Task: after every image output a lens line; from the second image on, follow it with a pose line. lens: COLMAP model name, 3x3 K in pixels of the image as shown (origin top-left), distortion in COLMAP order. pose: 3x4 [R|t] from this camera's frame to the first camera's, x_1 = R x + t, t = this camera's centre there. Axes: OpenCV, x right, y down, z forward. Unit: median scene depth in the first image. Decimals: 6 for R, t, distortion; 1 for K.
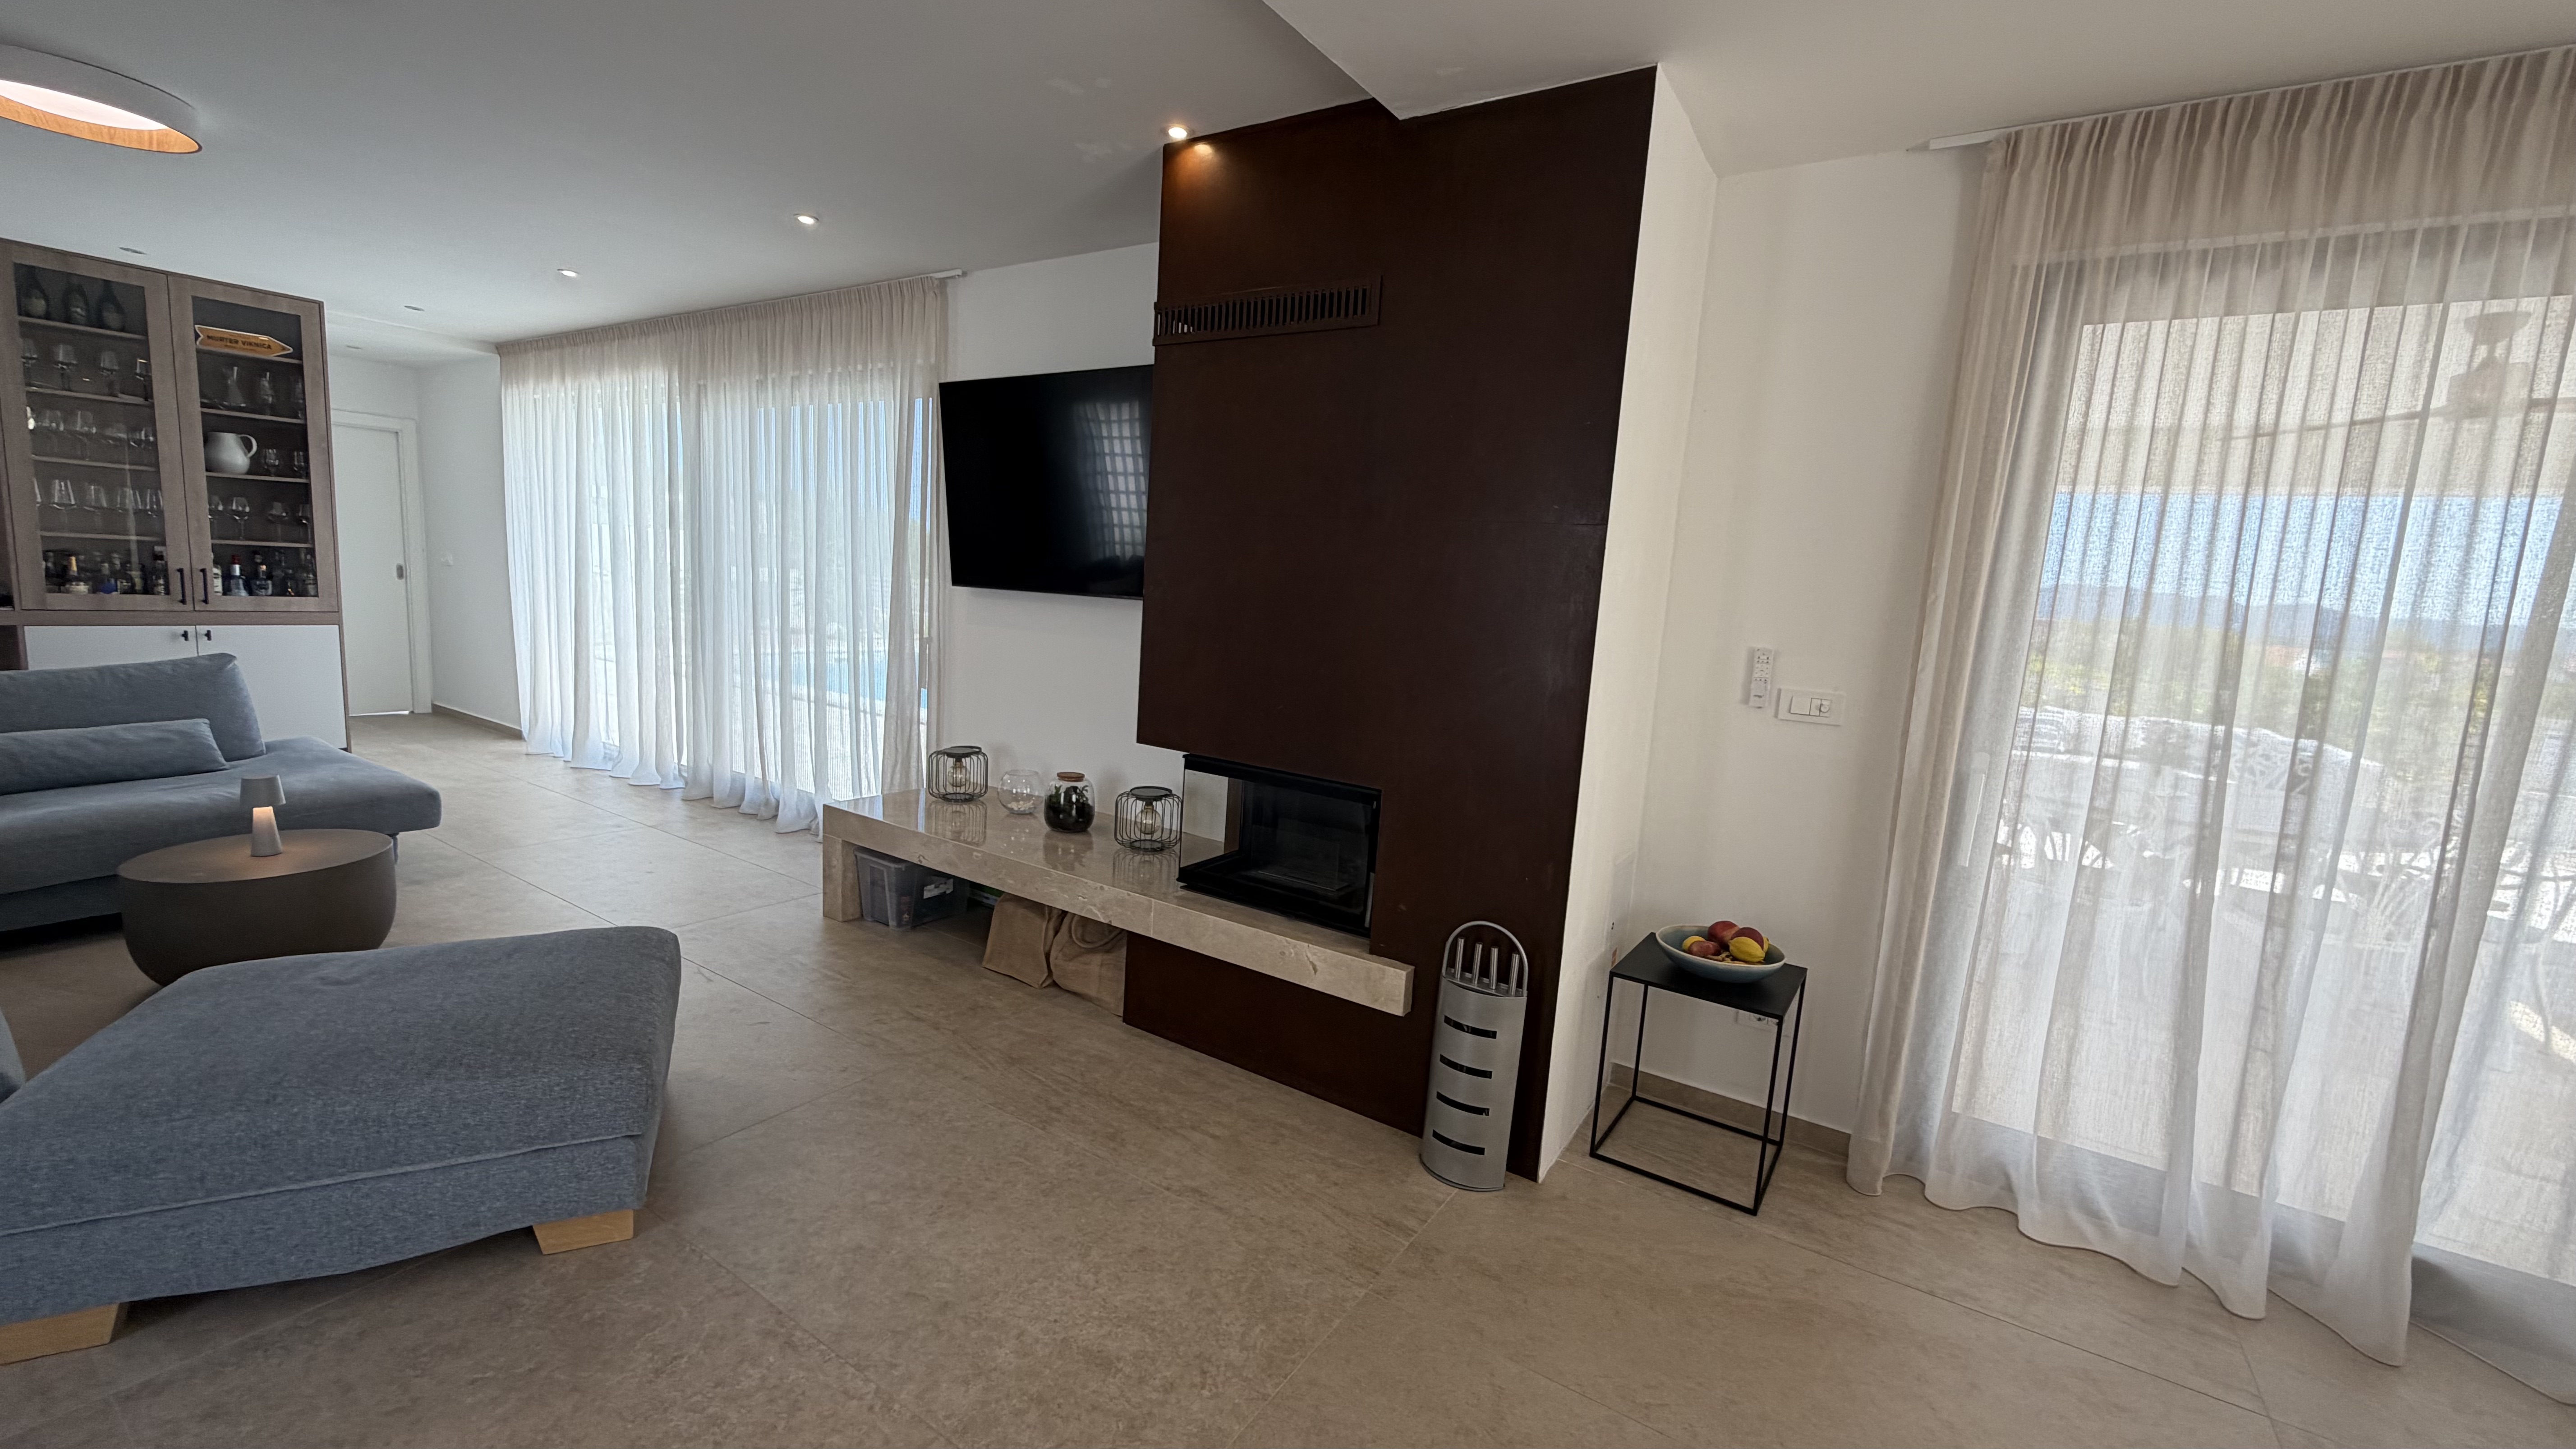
lens RADIAL K [[1027.5, 0, 1277.3], [0, 1027.5, 723.4], [0, 0, 1]] dist [-0.001497, 0.000124]
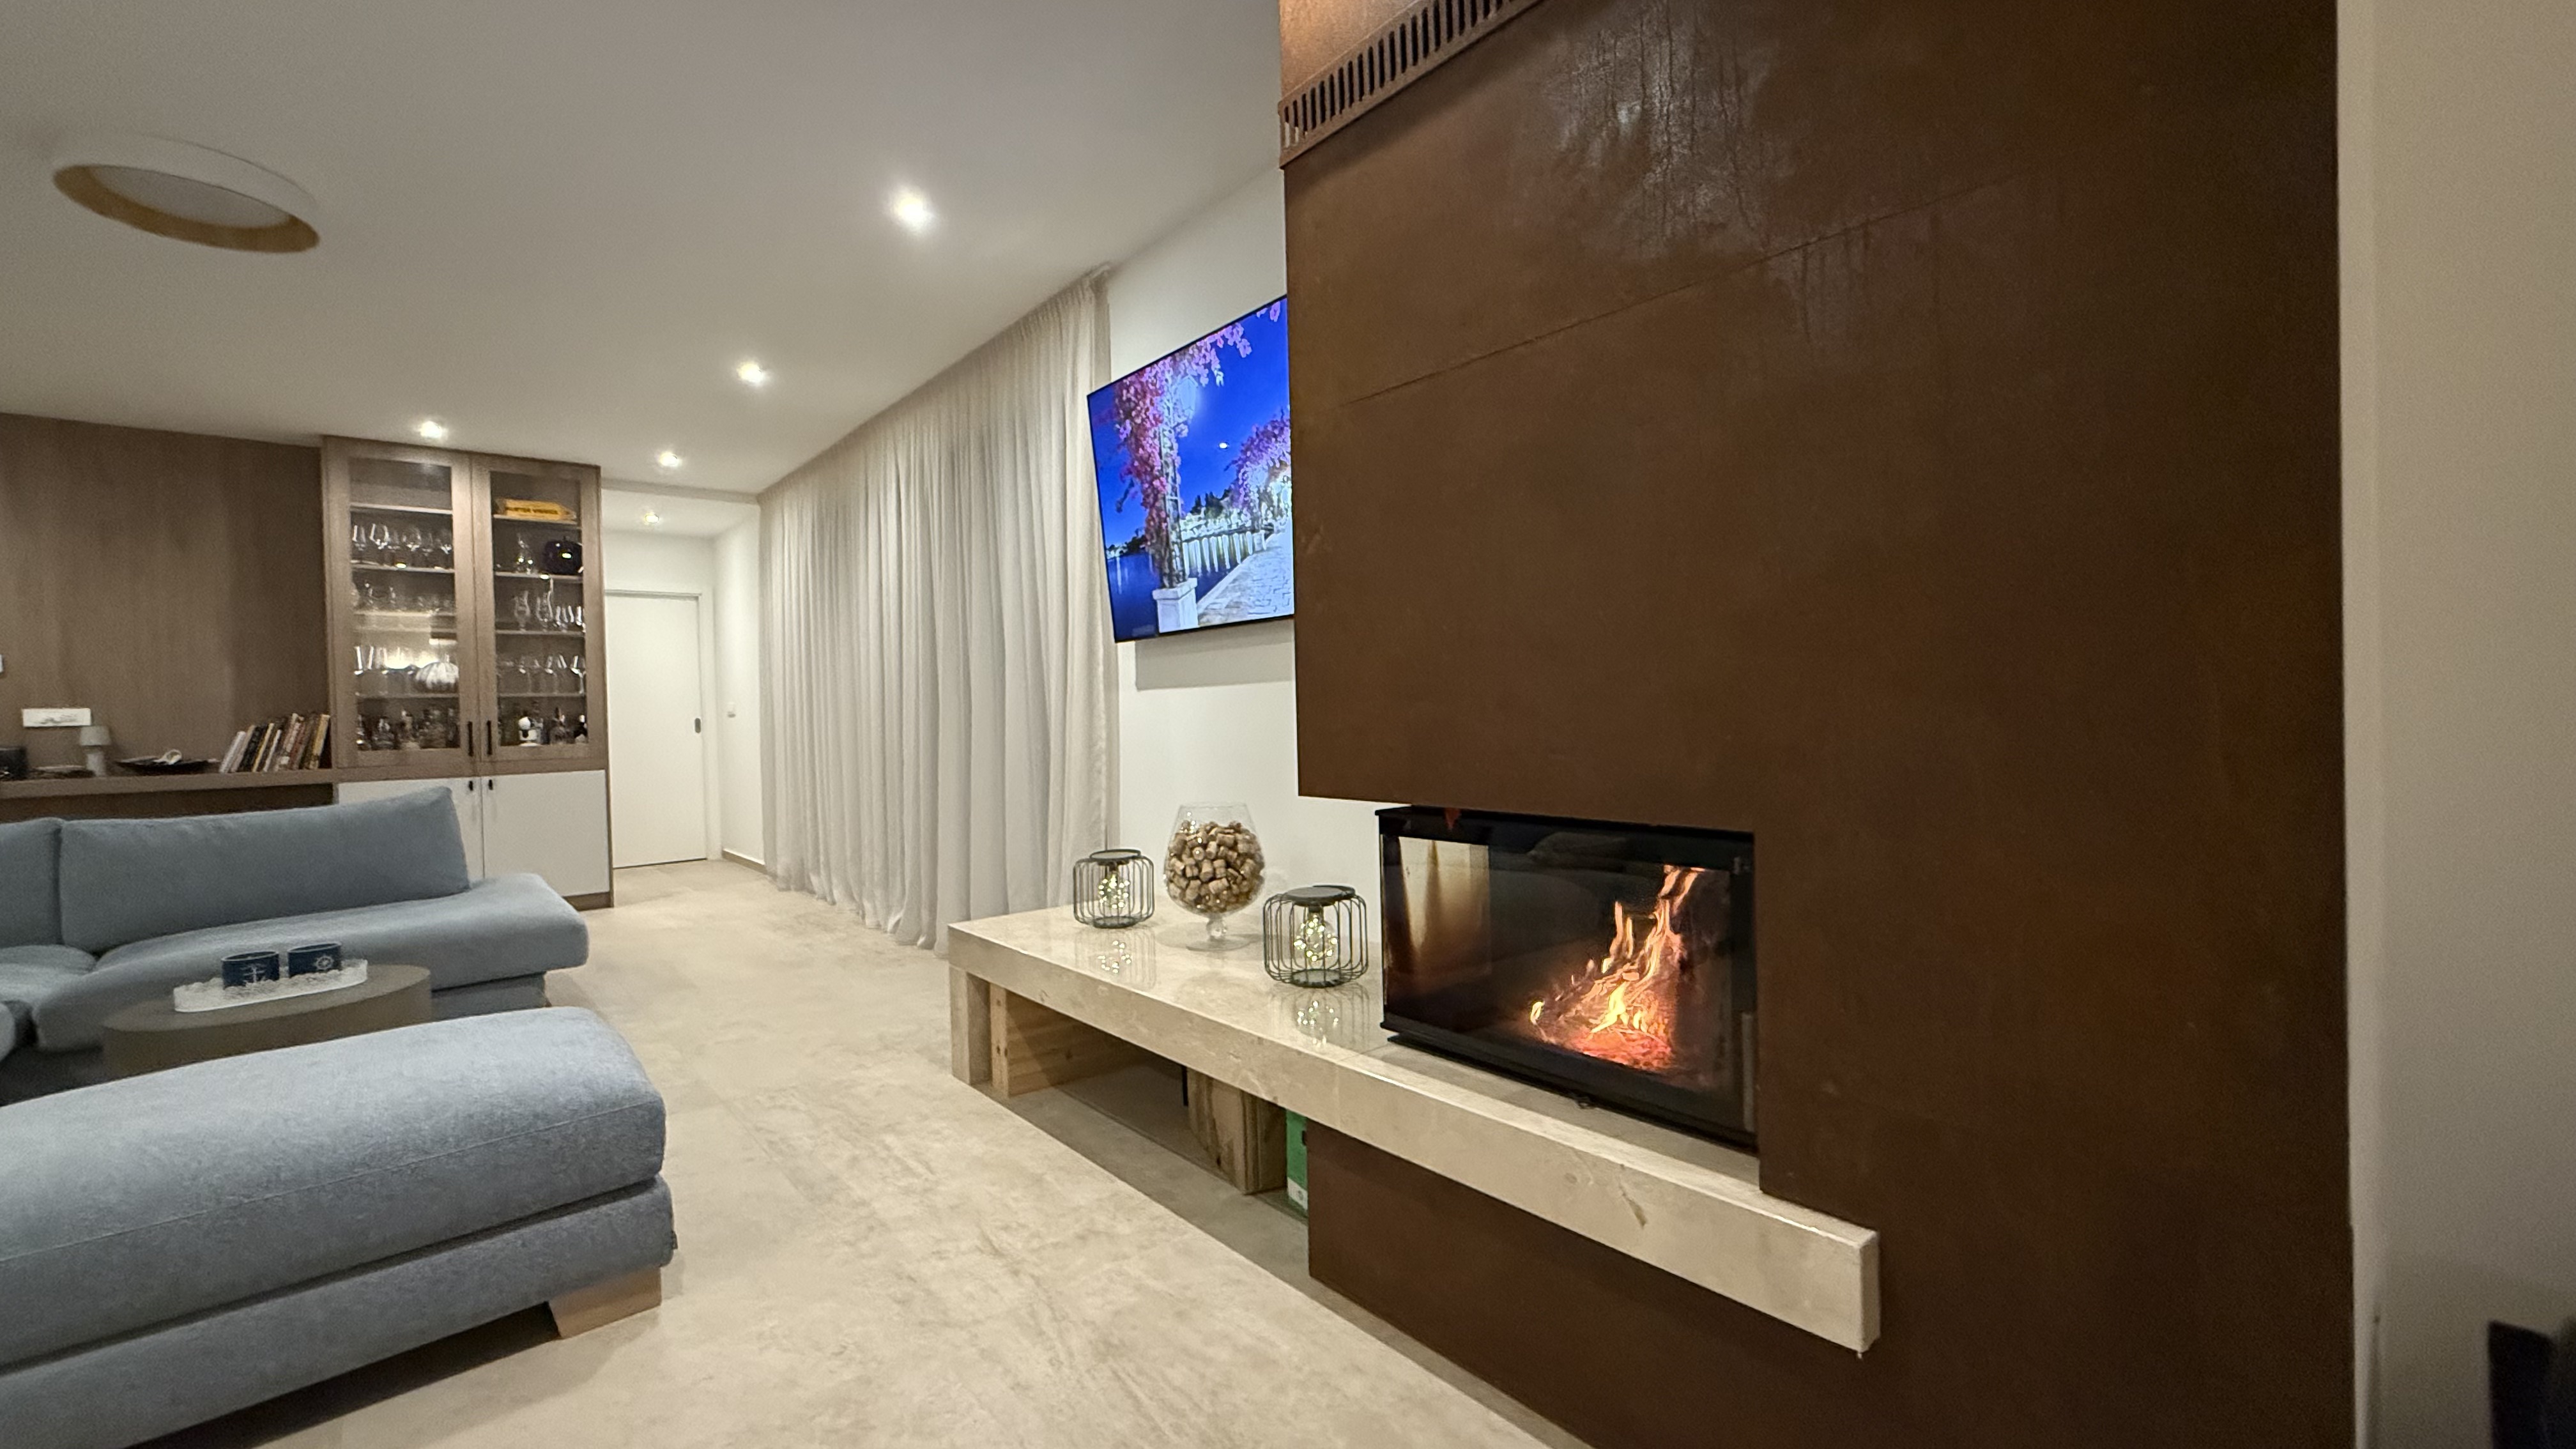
lens RADIAL K [[1022.6, 0, 1280.7], [0, 1022.6, 724.2], [0, 0, 1]] dist [-0.008427, -0.000226]
pose [[0.956913, -0.086768, -0.277107, 0.015667], [0.050044, 0.989312, -0.136959, 0.038194], [0.286029, 0.117190, 0.951028, 0.268872]]
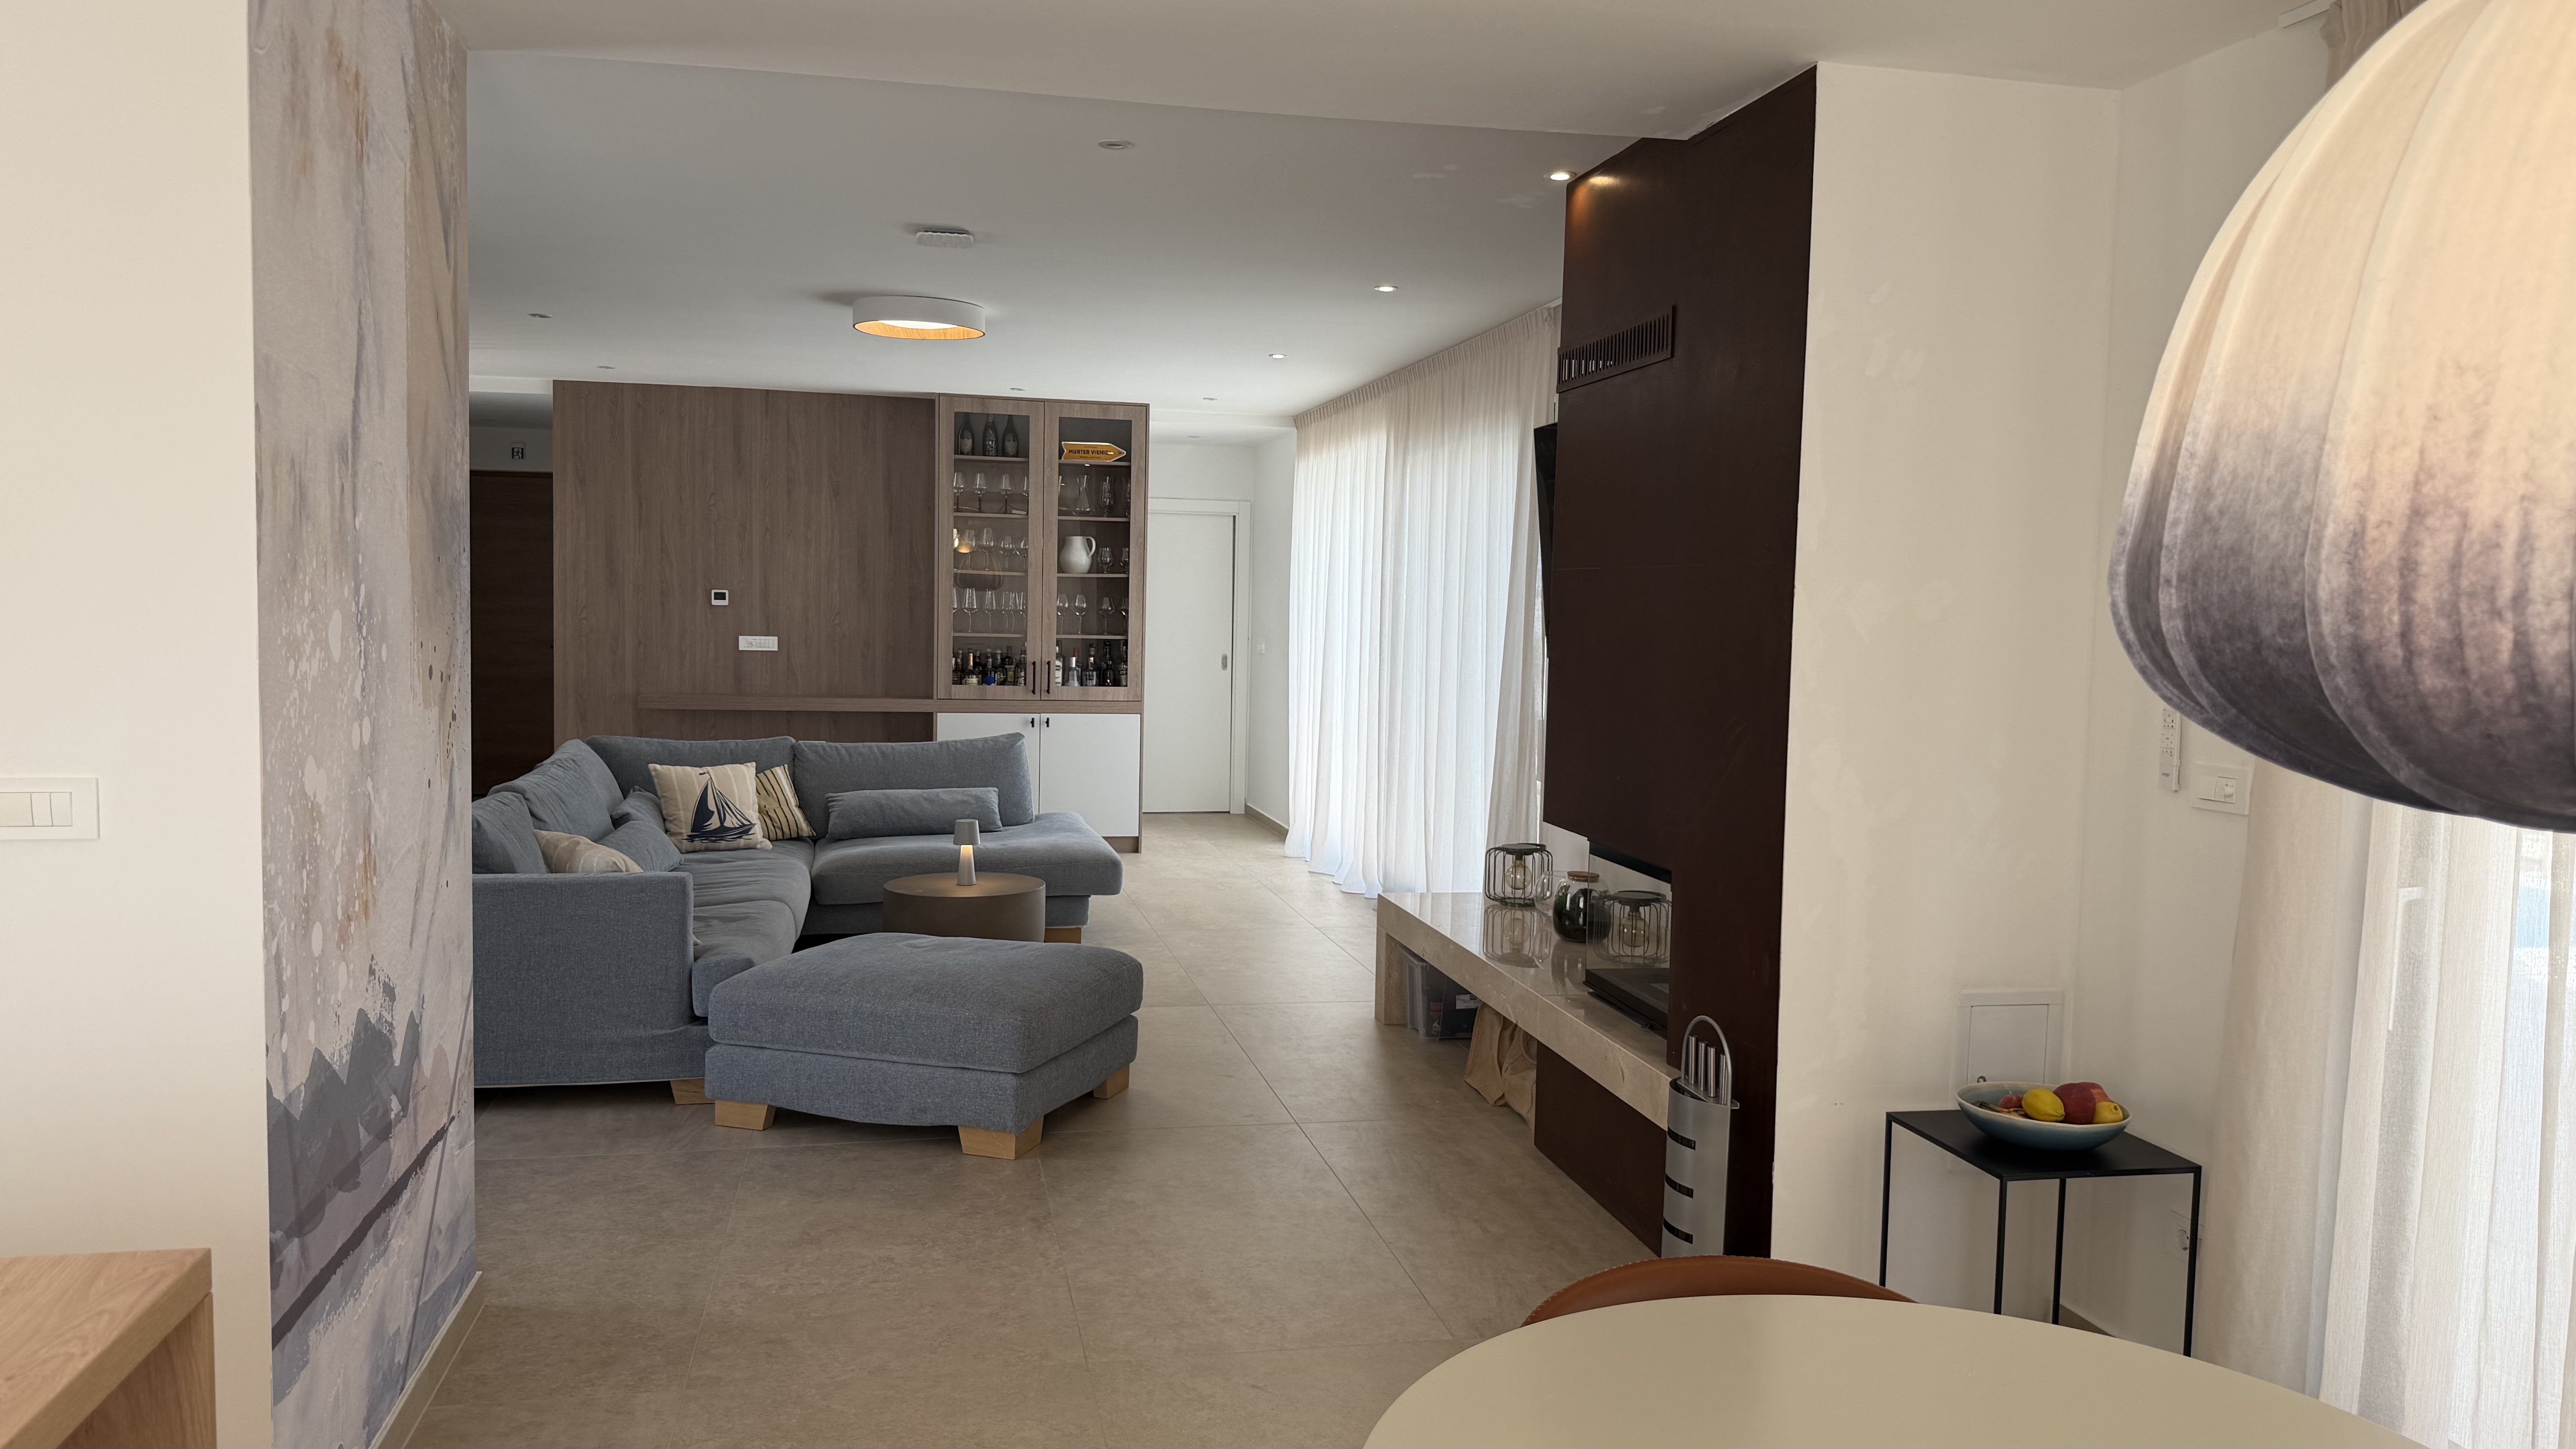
lens RADIAL K [[1798.7, 0, 1290.3], [0, 1798.7, 724.6], [0, 0, 1]] dist [0.006749, -0.017877]
pose [[0.711934, 0.000304, -0.702246, 0.519219], [-0.075643, 0.994215, -0.076257, 0.045674], [0.698160, 0.107410, 0.707838, -0.177353]]
